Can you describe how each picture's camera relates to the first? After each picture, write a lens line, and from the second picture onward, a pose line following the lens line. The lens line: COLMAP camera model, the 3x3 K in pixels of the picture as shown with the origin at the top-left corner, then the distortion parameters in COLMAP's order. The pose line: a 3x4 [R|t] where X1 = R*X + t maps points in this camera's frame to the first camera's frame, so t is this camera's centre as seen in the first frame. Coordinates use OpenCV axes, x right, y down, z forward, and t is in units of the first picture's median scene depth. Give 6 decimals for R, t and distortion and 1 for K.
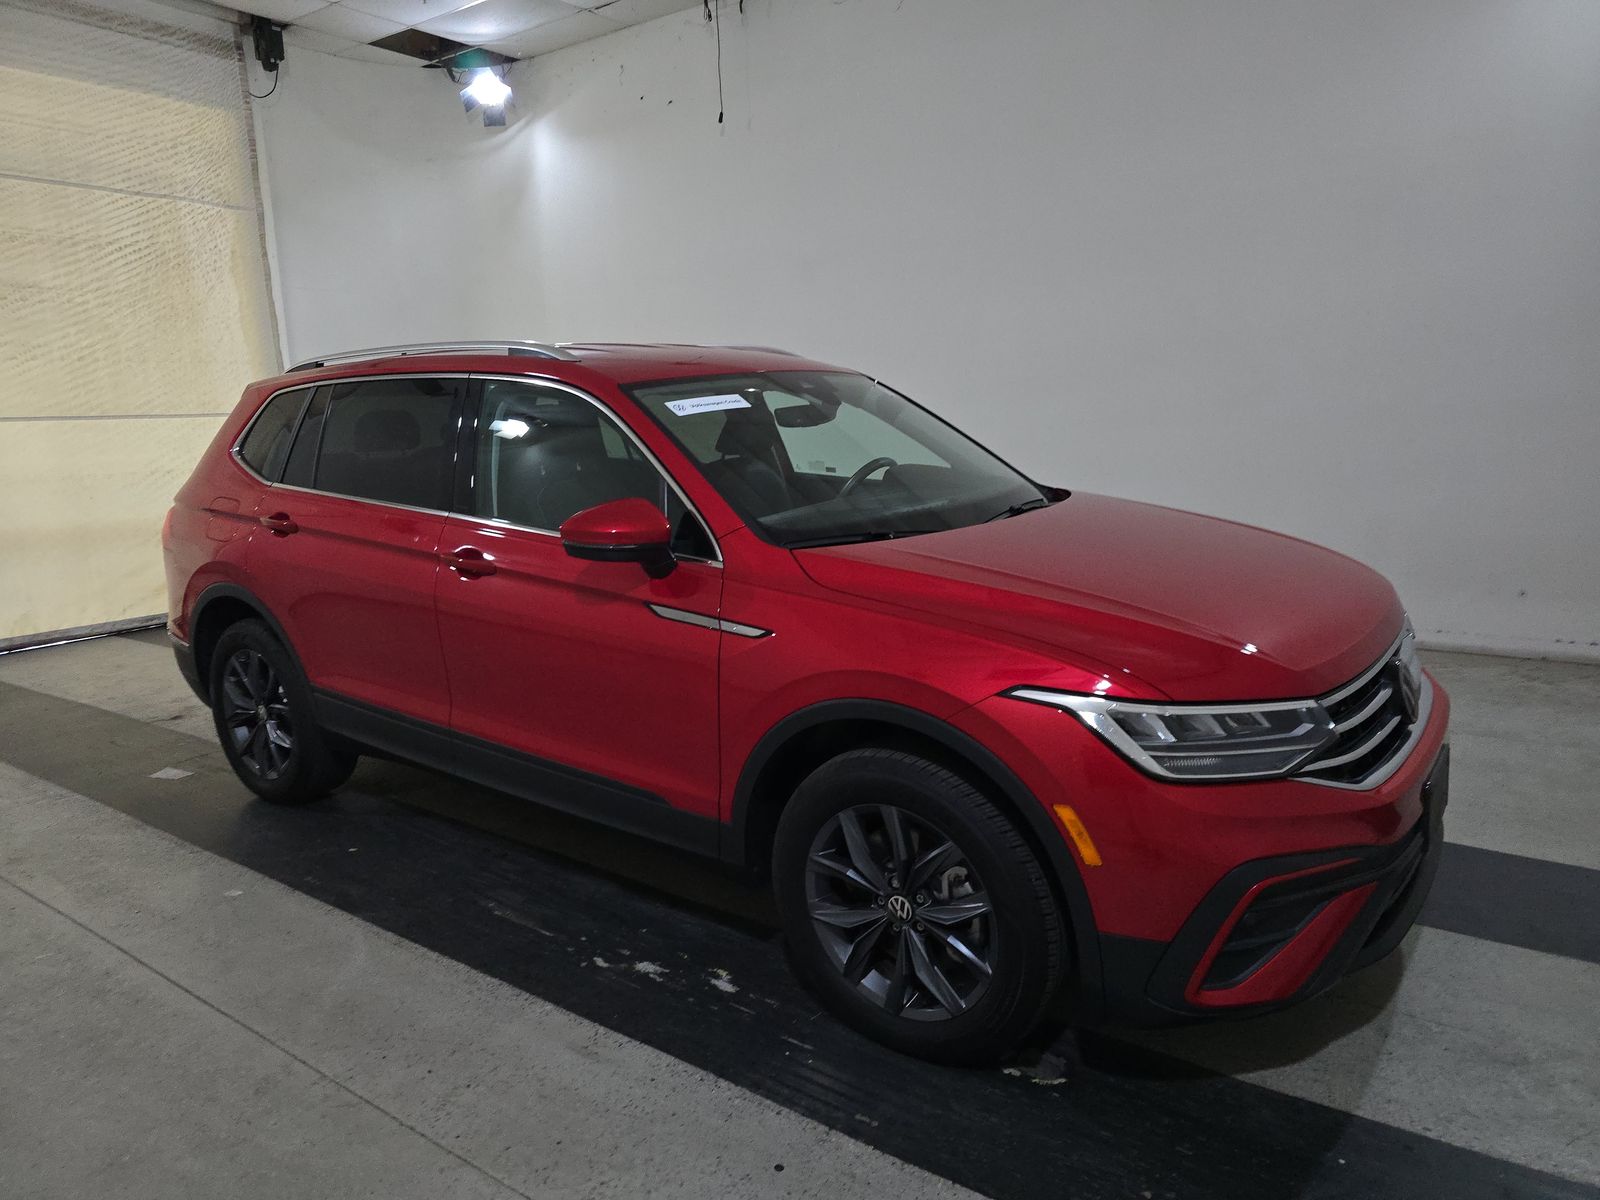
lens RADIAL K [[1070.9, 0, 765.6], [0, 1070.9, 605.3], [0, 0, 1]] dist [0.061985, -0.047114]
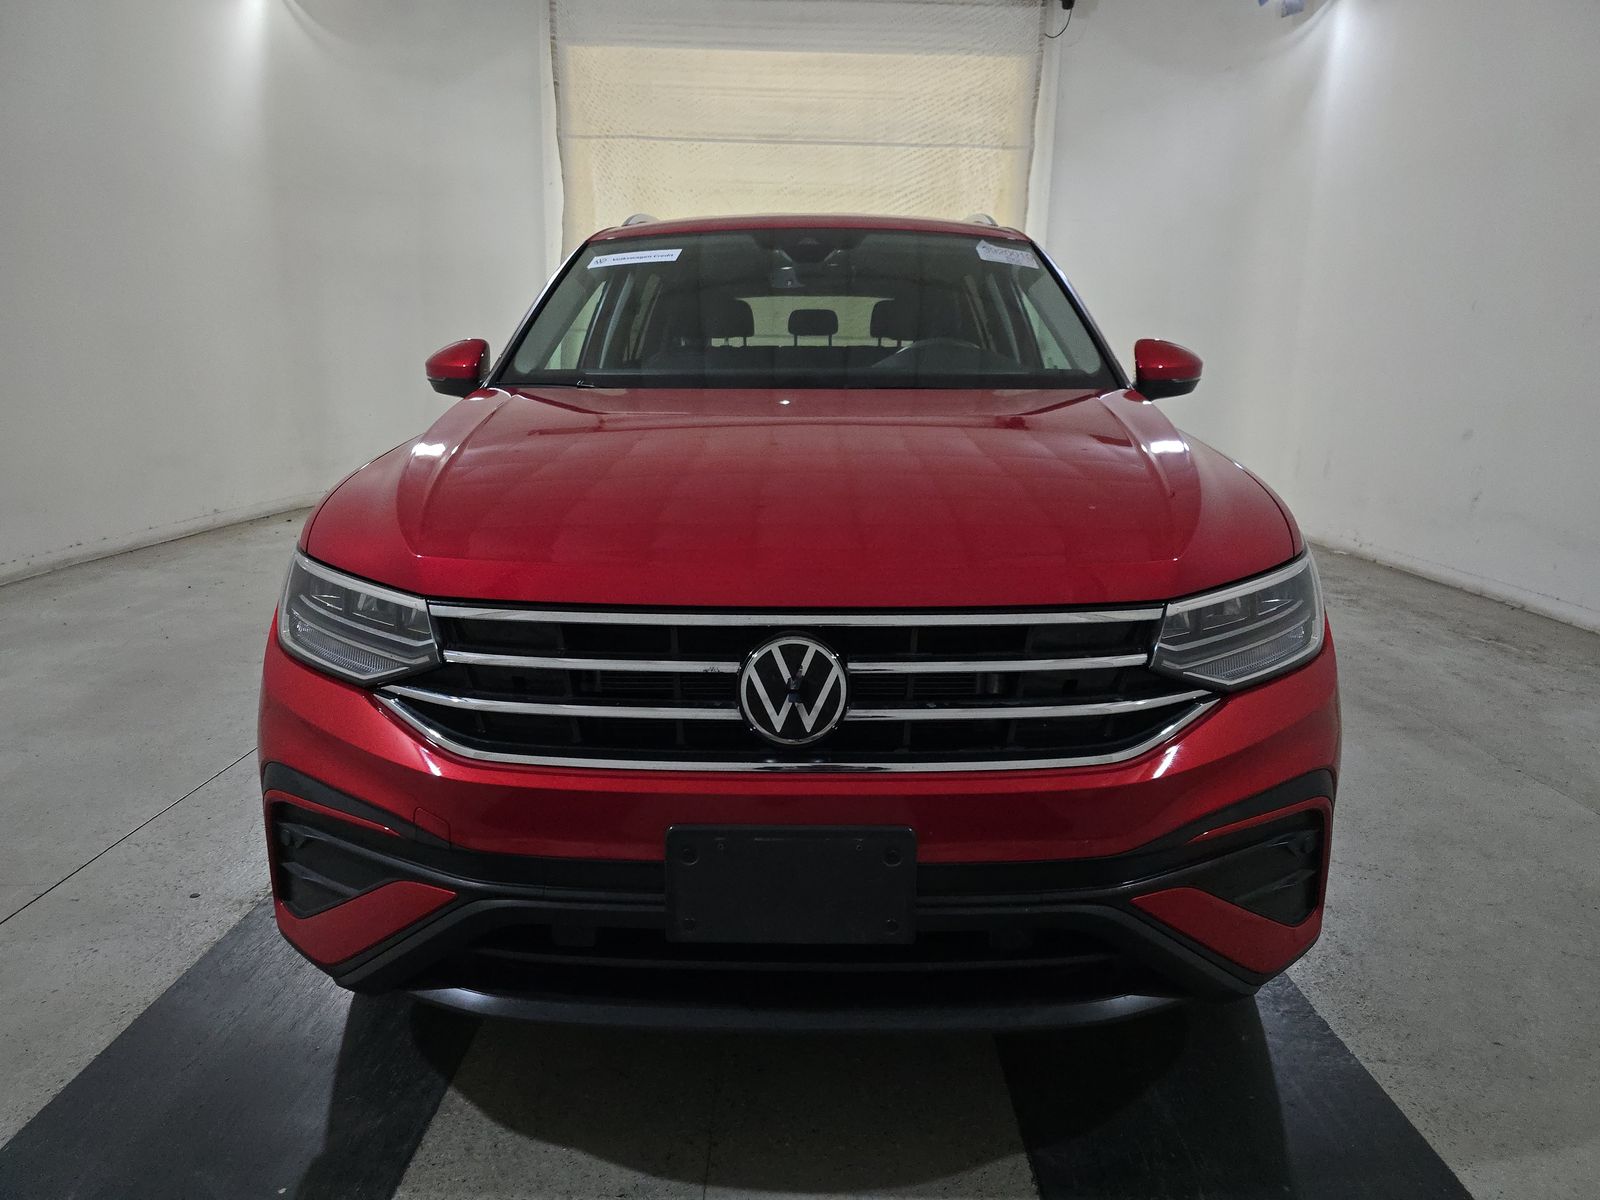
lens RADIAL K [[1070.9, 0, 801.1], [0, 1070.9, 597.2], [0, 0, 1]] dist [0.061985, -0.047114]
pose [[0.586402, 0.206436, -0.783273, 0.348676], [-0.189730, 0.975085, 0.114946, -0.012486], [0.787487, 0.081206, 0.610959, 0.220673]]
